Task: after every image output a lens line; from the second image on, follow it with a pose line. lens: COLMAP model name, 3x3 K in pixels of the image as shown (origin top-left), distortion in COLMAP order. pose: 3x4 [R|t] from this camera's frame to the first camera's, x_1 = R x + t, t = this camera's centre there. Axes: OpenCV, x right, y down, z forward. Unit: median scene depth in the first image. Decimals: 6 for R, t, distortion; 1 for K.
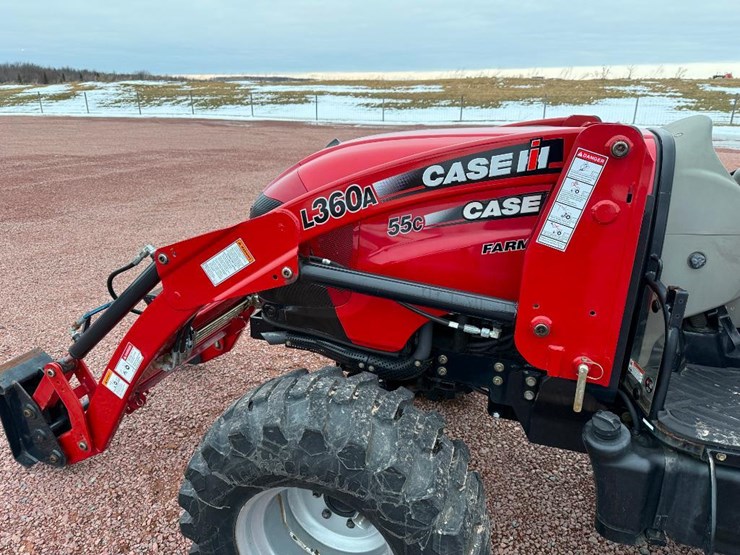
lens RADIAL K [[522.0, 0, 370.0], [0, 522.0, 277.5], [0, 0, 1]] dist [0.031175, -0.039938]
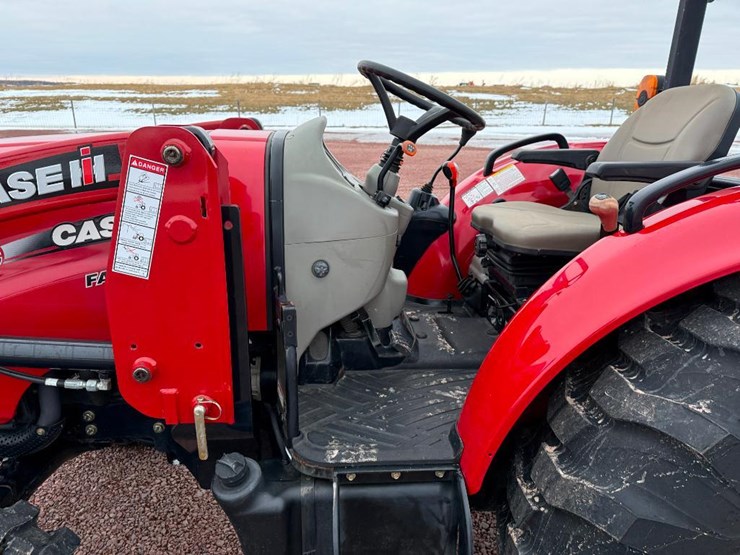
lens RADIAL K [[520.4, 0, 365.3], [0, 520.4, 279.3], [0, 0, 1]] dist [0.064449, -0.088864]
pose [[0.930050, -0.120708, 0.347038, 0.256775], [0.123003, 0.992285, 0.015496, -0.012587], [-0.346232, 0.028275, 0.937723, 0.062078]]
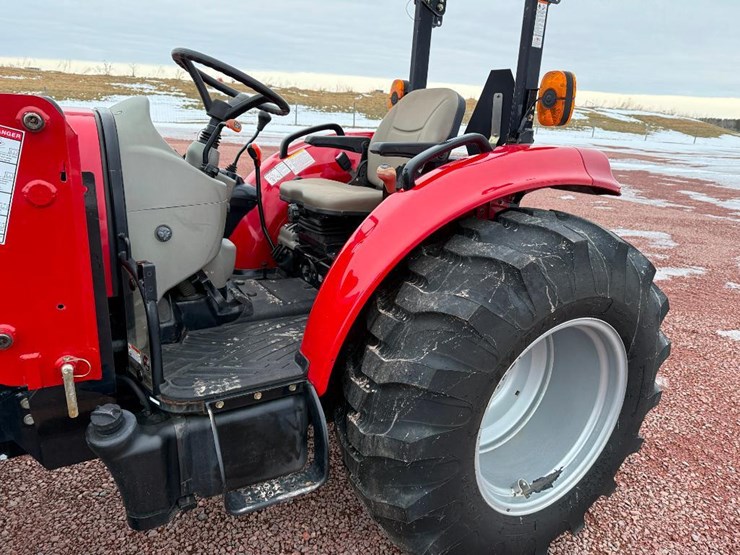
lens RADIAL K [[519.0, 0, 375.5], [0, 519.0, 277.7], [0, 0, 1]] dist [0.051333, -0.071341]
pose [[0.668387, -0.204626, 0.715113, 0.099615], [0.201170, 0.975315, 0.091055, 0.029968], [-0.716093, 0.082999, 0.693053, -0.009610]]
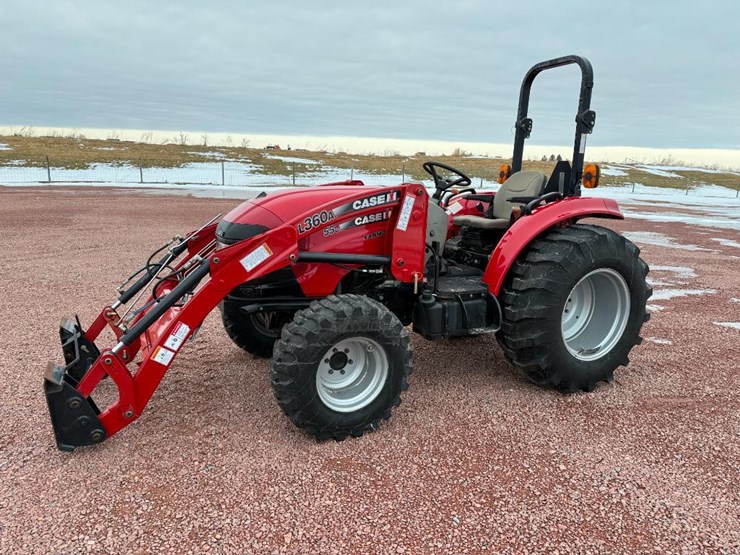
lens RADIAL K [[513.5, 0, 371.2], [0, 513.5, 280.6], [0, 0, 1]] dist [0.108511, -0.156684]
pose [[0.726276, -0.131509, 0.674706, -0.979127], [0.200280, 0.979428, -0.024686, 0.143227], [-0.657580, 0.153059, 0.737673, -0.482293]]
